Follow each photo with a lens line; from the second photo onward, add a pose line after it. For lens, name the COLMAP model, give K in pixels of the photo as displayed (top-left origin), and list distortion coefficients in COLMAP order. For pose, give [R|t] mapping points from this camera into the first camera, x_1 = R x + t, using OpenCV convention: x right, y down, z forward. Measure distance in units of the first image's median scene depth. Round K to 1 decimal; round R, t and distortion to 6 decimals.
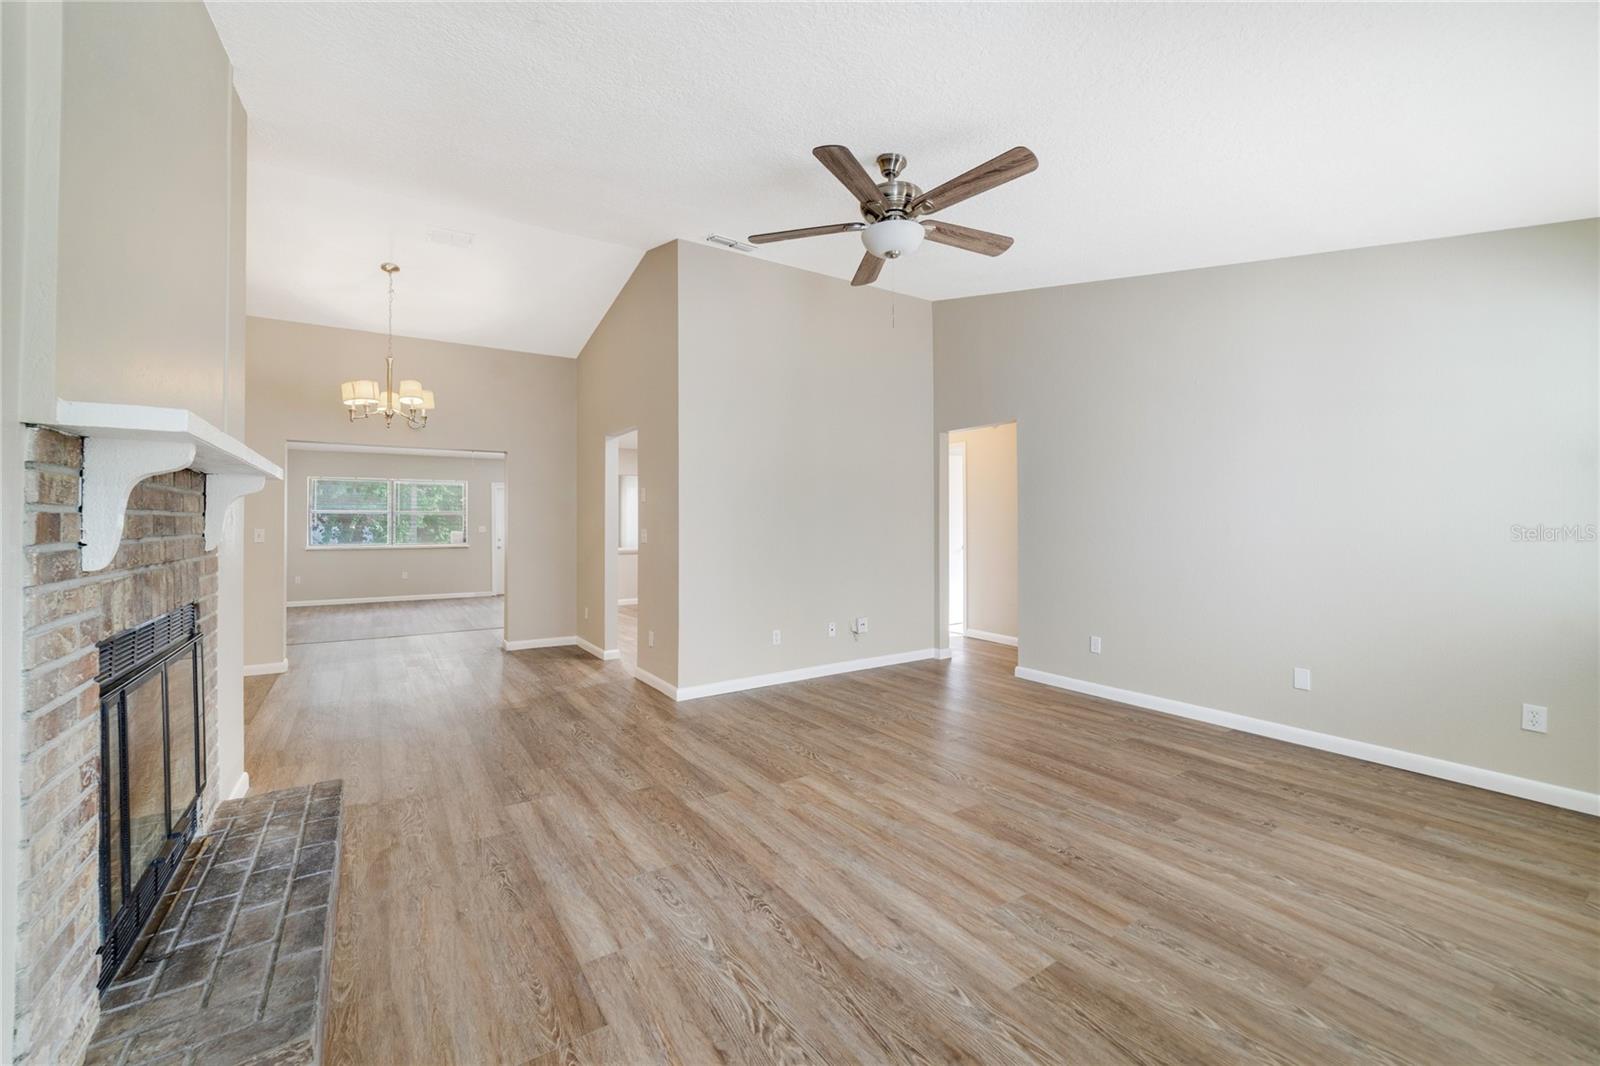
lens RADIAL K [[642.6, 0, 790.7], [0, 642.6, 526.8], [0, 0, 1]] dist [-0.009046, 0.000941]
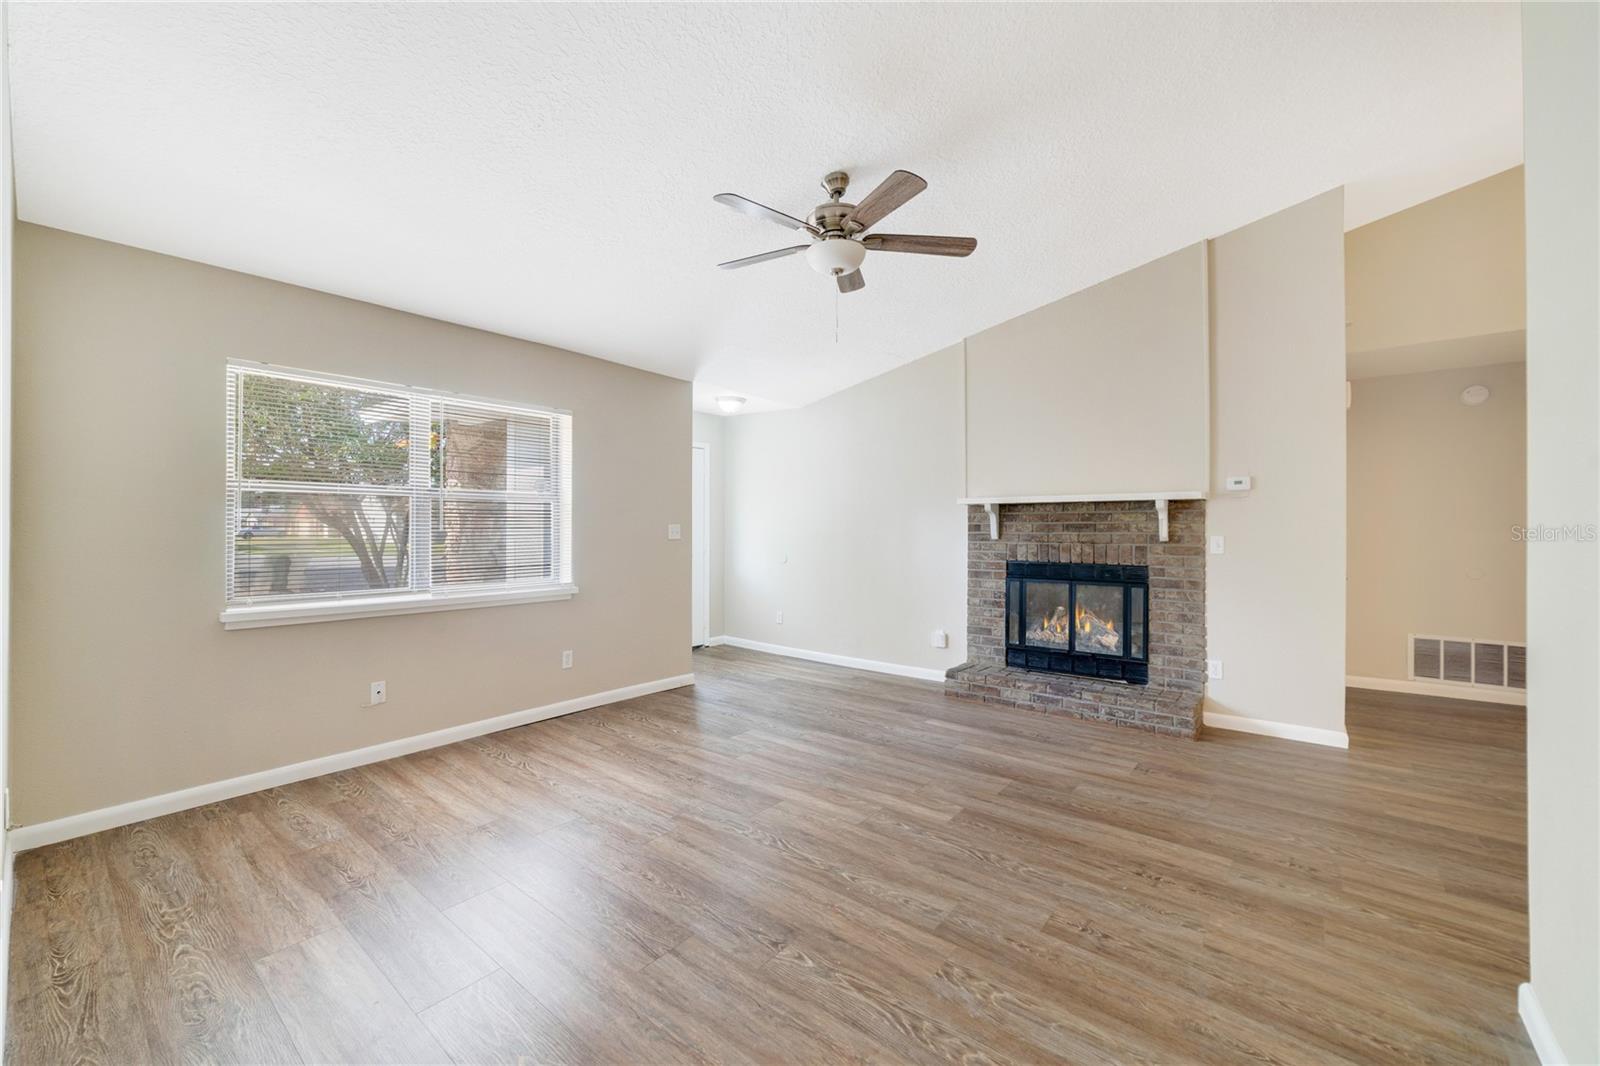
lens RADIAL K [[642.6, 0, 796.5], [0, 642.6, 525.5], [0, 0, 1]] dist [-0.009046, 0.000941]
pose [[-0.953068, 0.004626, -0.302722, 0.517680], [0.002901, 0.999977, 0.006149, -0.020269], [0.302743, 0.004982, -0.953059, 1.896353]]
